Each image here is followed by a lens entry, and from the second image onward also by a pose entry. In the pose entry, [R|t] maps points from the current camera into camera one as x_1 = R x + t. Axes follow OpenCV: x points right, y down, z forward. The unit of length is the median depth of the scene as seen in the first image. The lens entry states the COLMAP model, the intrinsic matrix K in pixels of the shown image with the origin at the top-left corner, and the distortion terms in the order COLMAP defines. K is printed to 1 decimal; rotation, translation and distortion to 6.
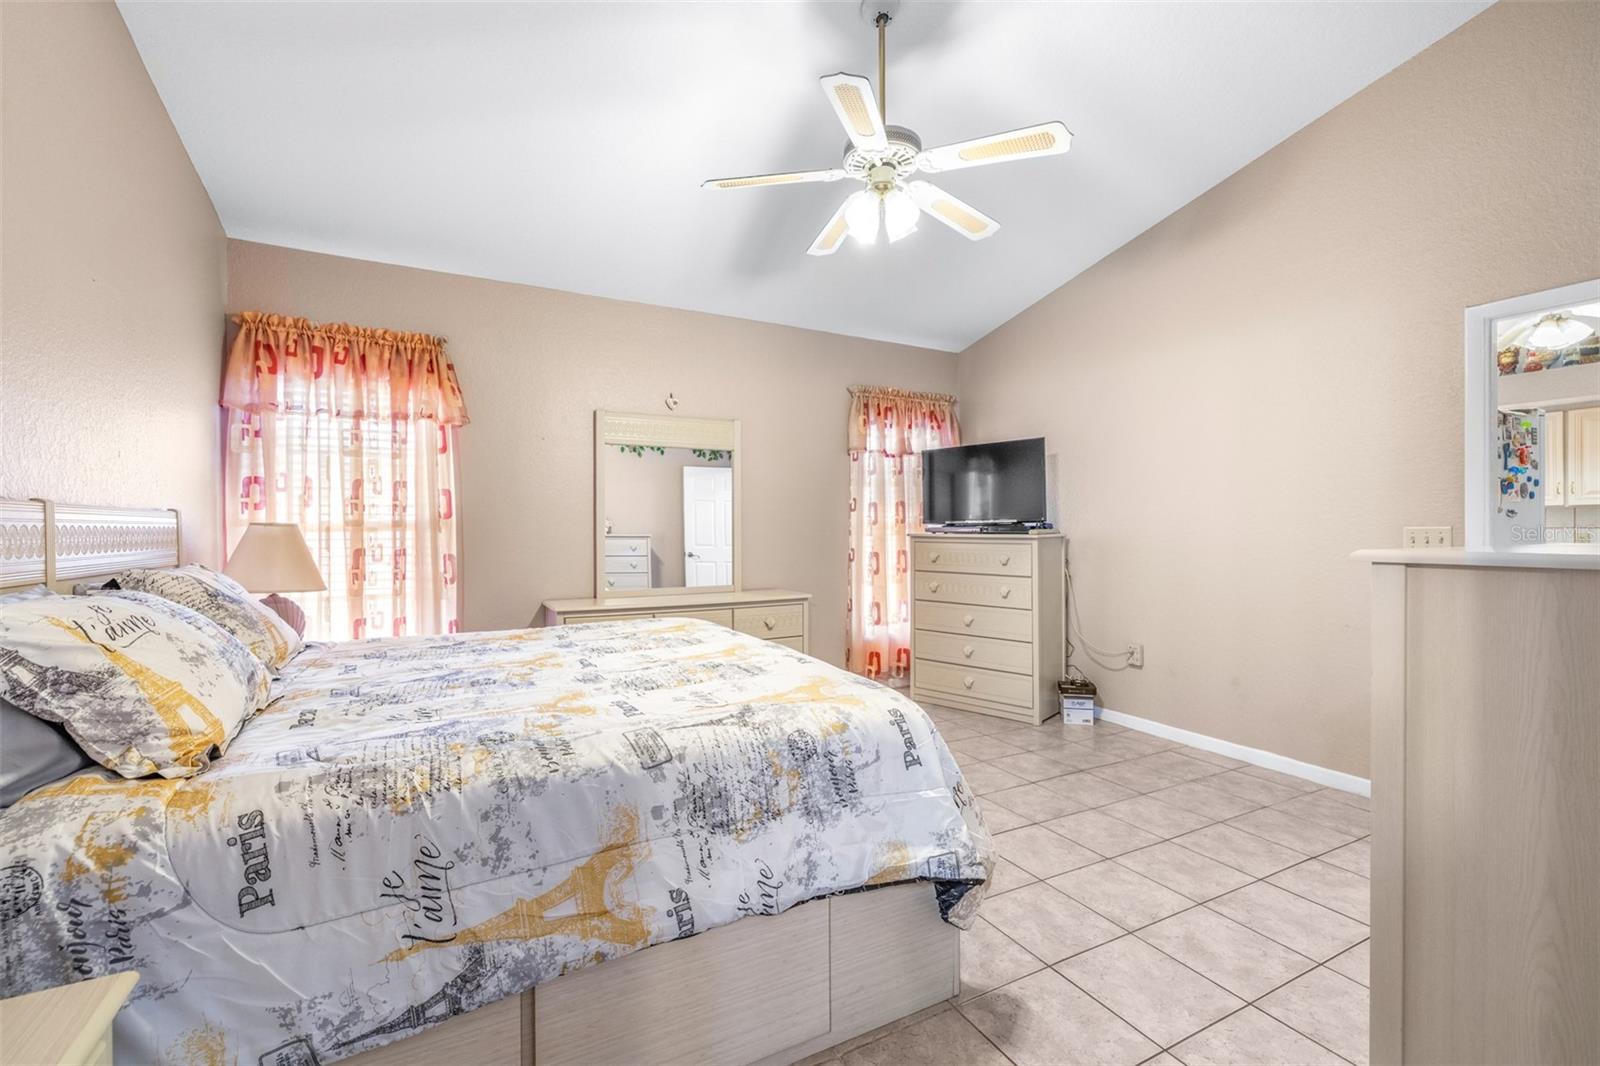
lens RADIAL K [[692.3, 0, 791.0], [0, 692.3, 524.2], [0, 0, 1]] dist [0.000722, 0.000029]
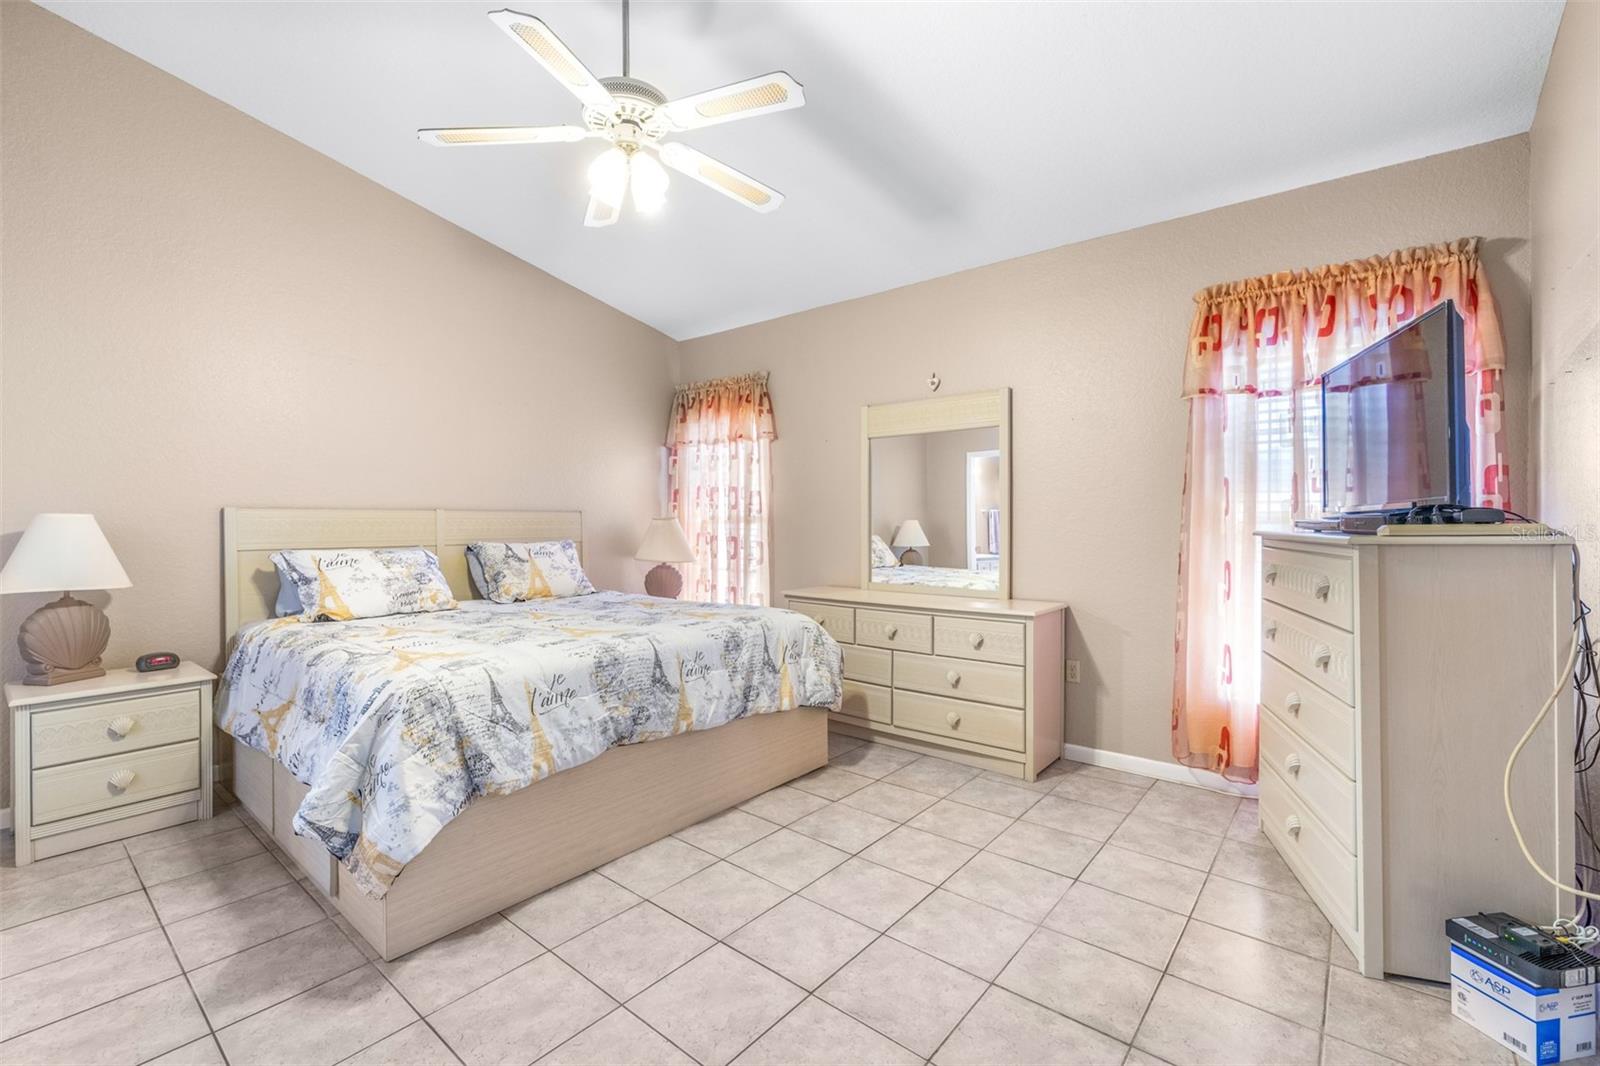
lens RADIAL K [[694.8, 0, 795.7], [0, 694.8, 516.0], [0, 0, 1]] dist [0.001342, 0.000119]
pose [[0.377930, -0.004414, -0.925824, 0.795921], [0.008203, 0.999965, -0.001419, -0.001231], [0.925798, -0.007059, 0.377953, 0.638031]]
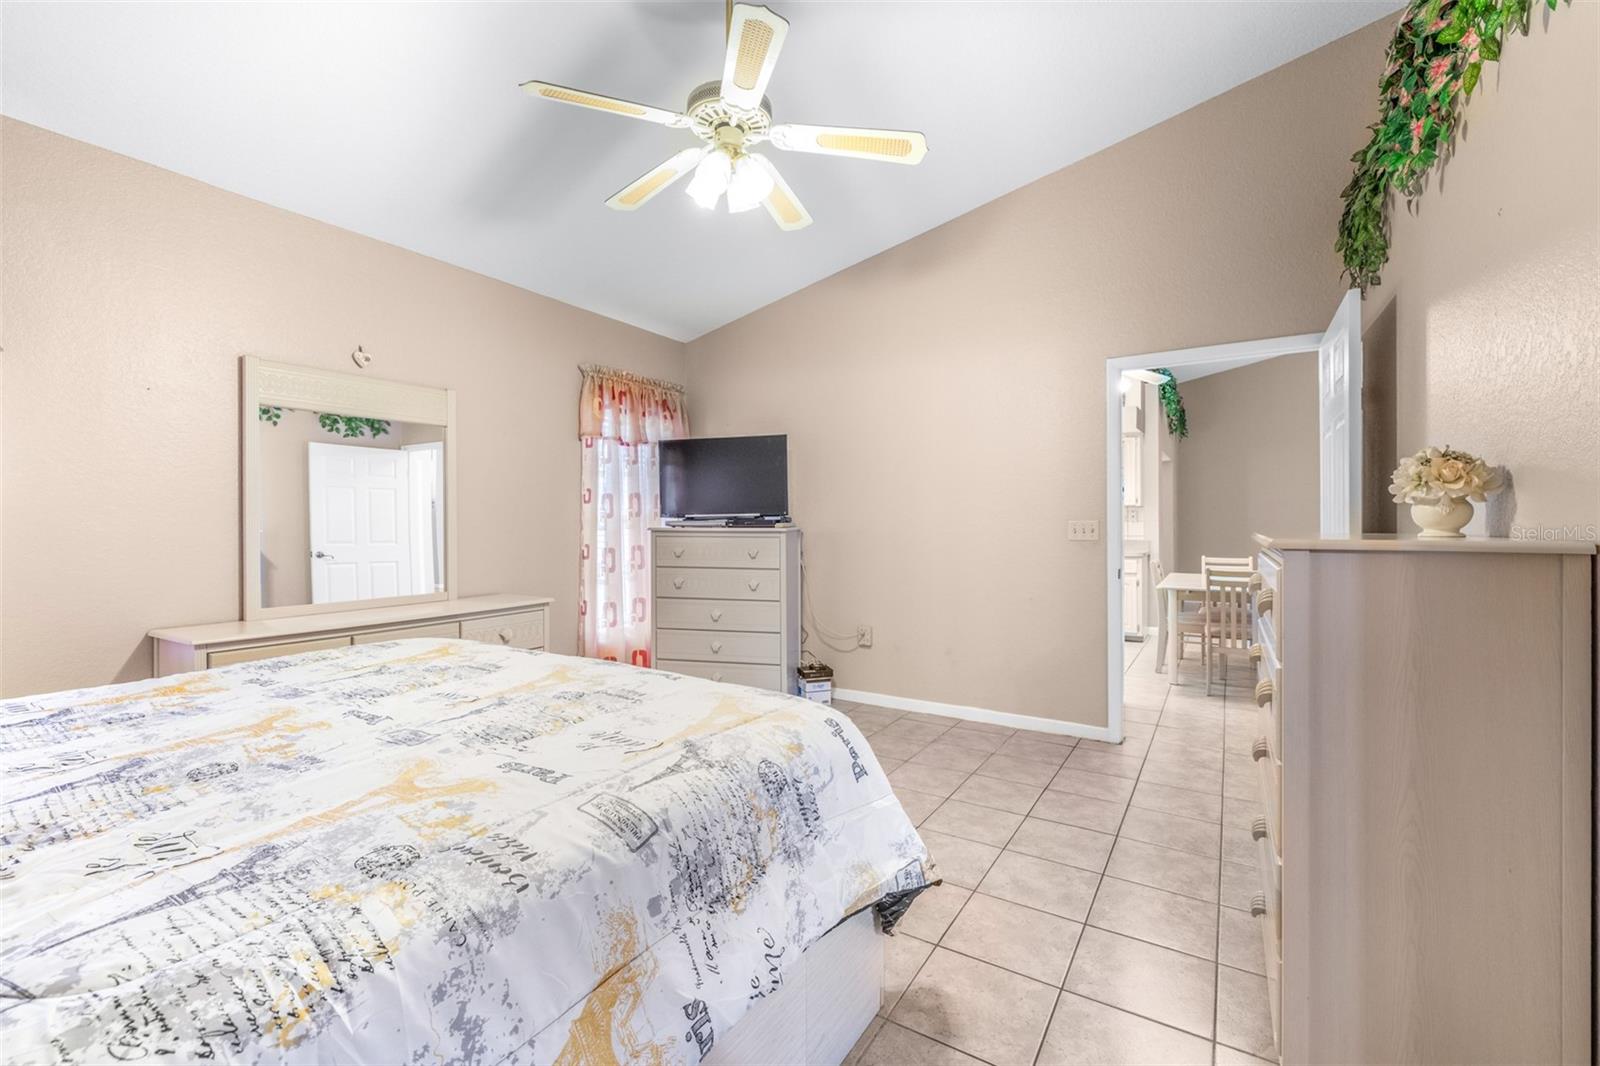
lens RADIAL K [[690.6, 0, 801.4], [0, 690.6, 517.2], [0, 0, 1]] dist [0.000477, -0.000506]
pose [[0.860428, 0.003389, 0.509561, -0.188707], [-0.002923, 0.999994, -0.001714, 0.000669], [-0.509564, -0.000015, 0.860433, 0.123534]]
